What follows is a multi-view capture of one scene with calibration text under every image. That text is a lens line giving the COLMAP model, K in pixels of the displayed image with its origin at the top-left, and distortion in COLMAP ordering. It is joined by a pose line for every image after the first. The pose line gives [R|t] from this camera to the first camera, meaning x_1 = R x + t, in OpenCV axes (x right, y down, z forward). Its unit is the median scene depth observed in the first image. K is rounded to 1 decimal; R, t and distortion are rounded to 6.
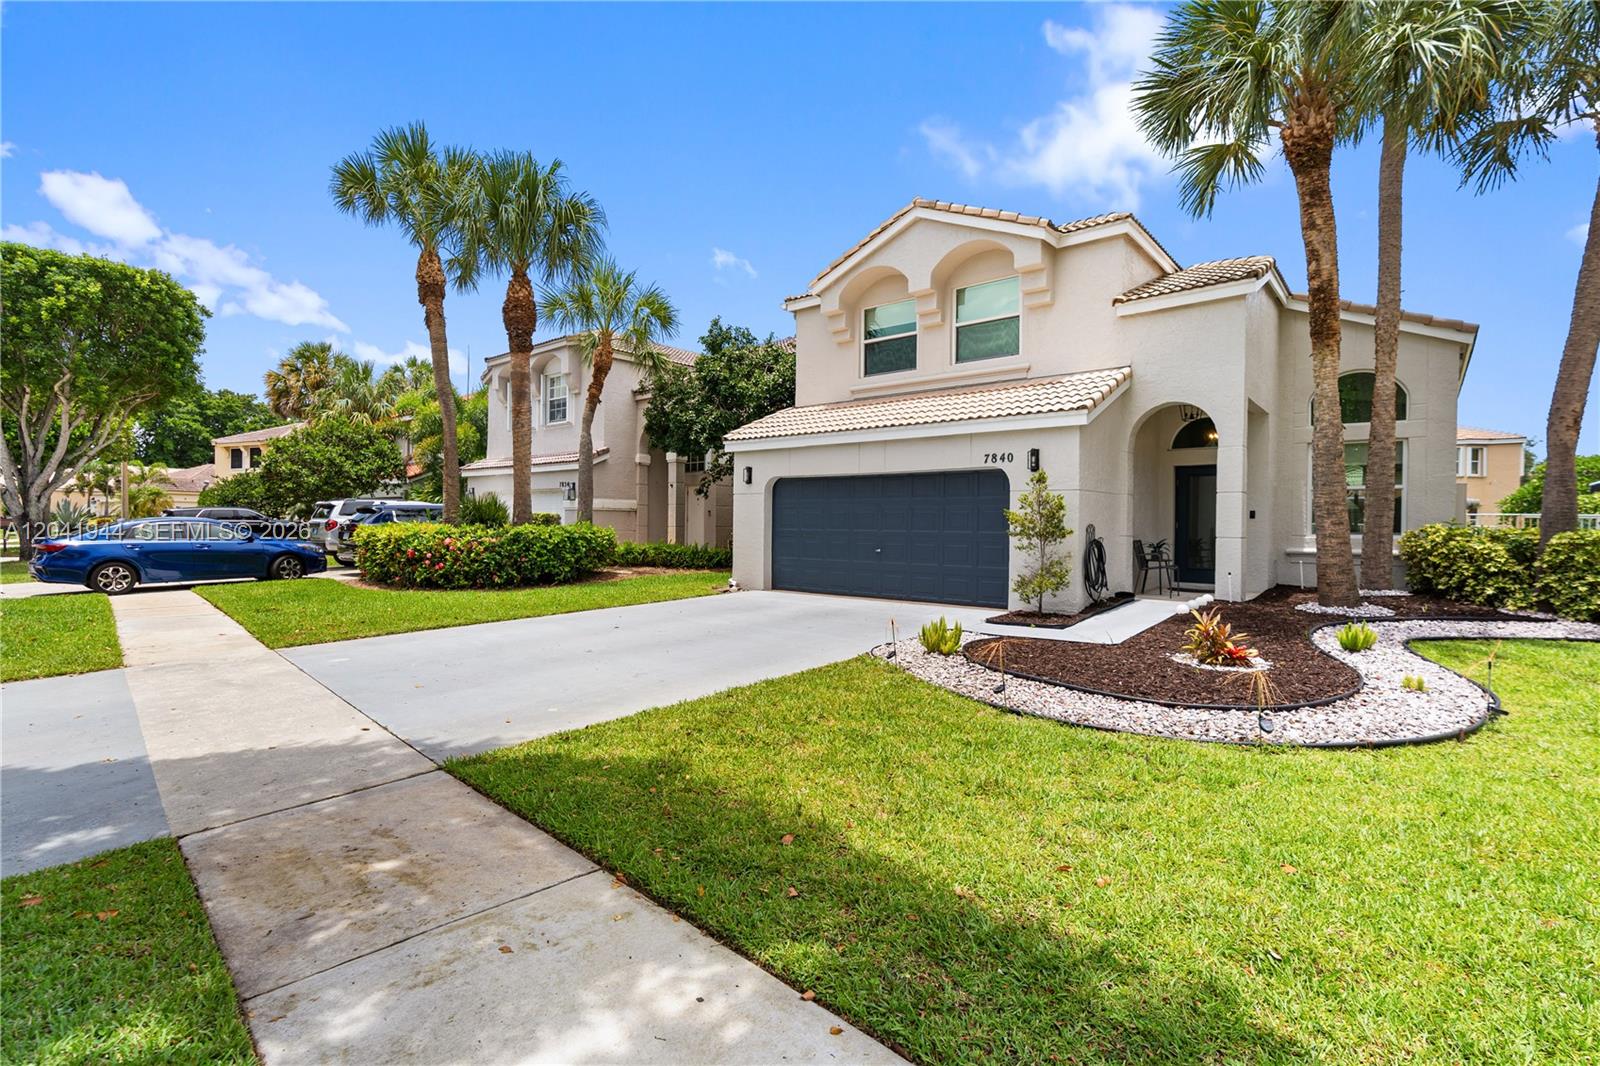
lens RADIAL K [[734.5, 0, 803.7], [0, 734.5, 536.4], [0, 0, 1]] dist [-0.006885, 0.000424]
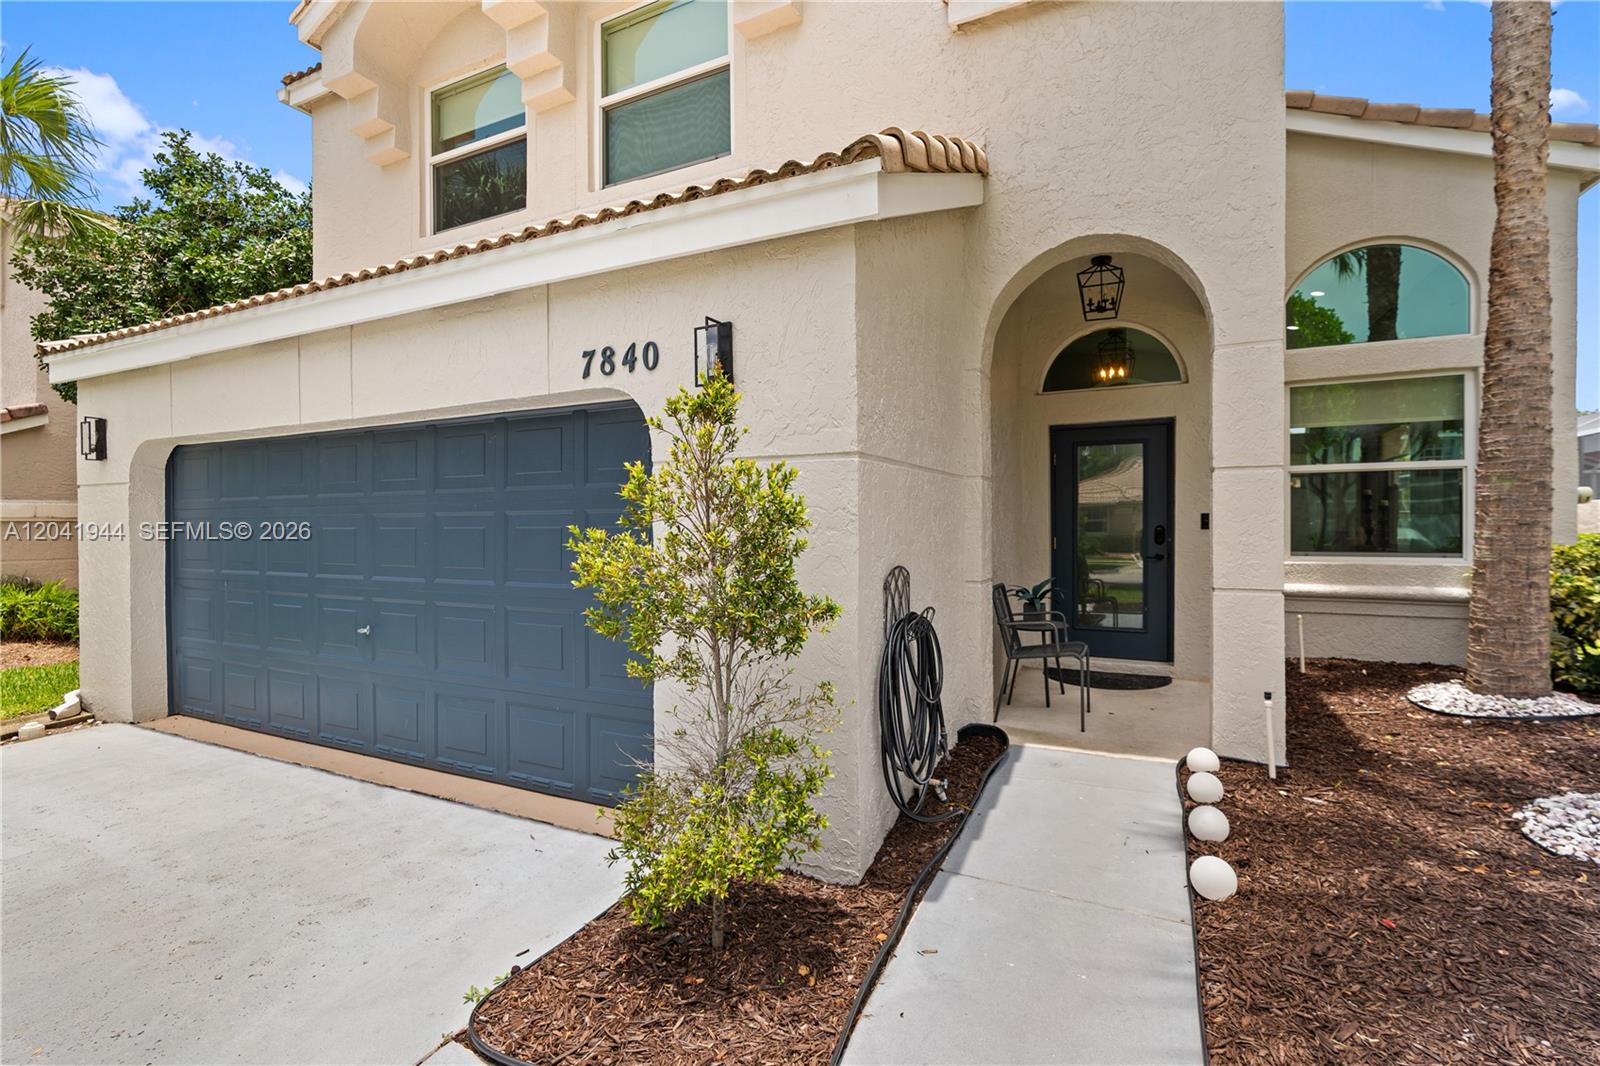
lens RADIAL K [[720.2, 0, 799.3], [0, 720.2, 534.7], [0, 0, 1]] dist [-0.005688, 0.000164]
pose [[0.970717, -0.018796, 0.239488, 0.231011], [0.019087, 0.999817, 0.001103, -0.026309], [-0.239465, 0.003500, 0.970899, 0.592453]]
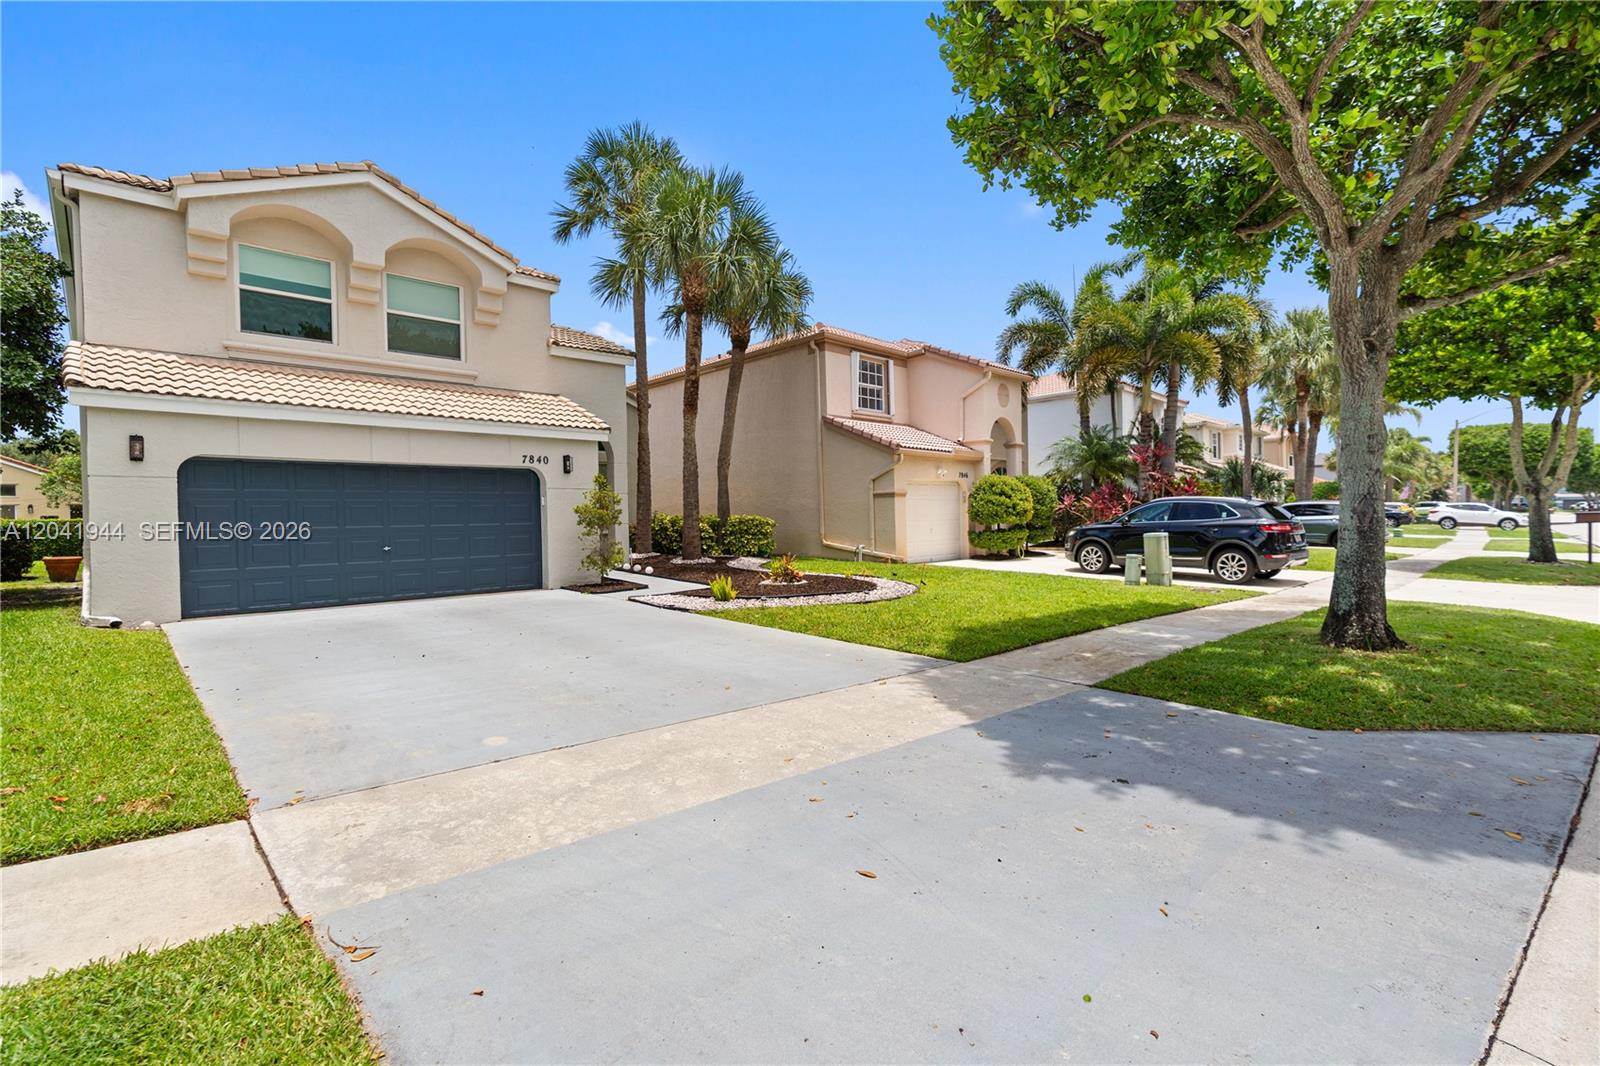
lens RADIAL K [[720.2, 0, 799.3], [0, 720.2, 534.7], [0, 0, 1]] dist [-0.005688, 0.000164]
pose [[0.117725, -0.037938, 0.992321, -0.717497], [0.033356, 0.998857, 0.034231, -0.011137], [-0.992486, 0.029070, 0.118856, 0.394065]]
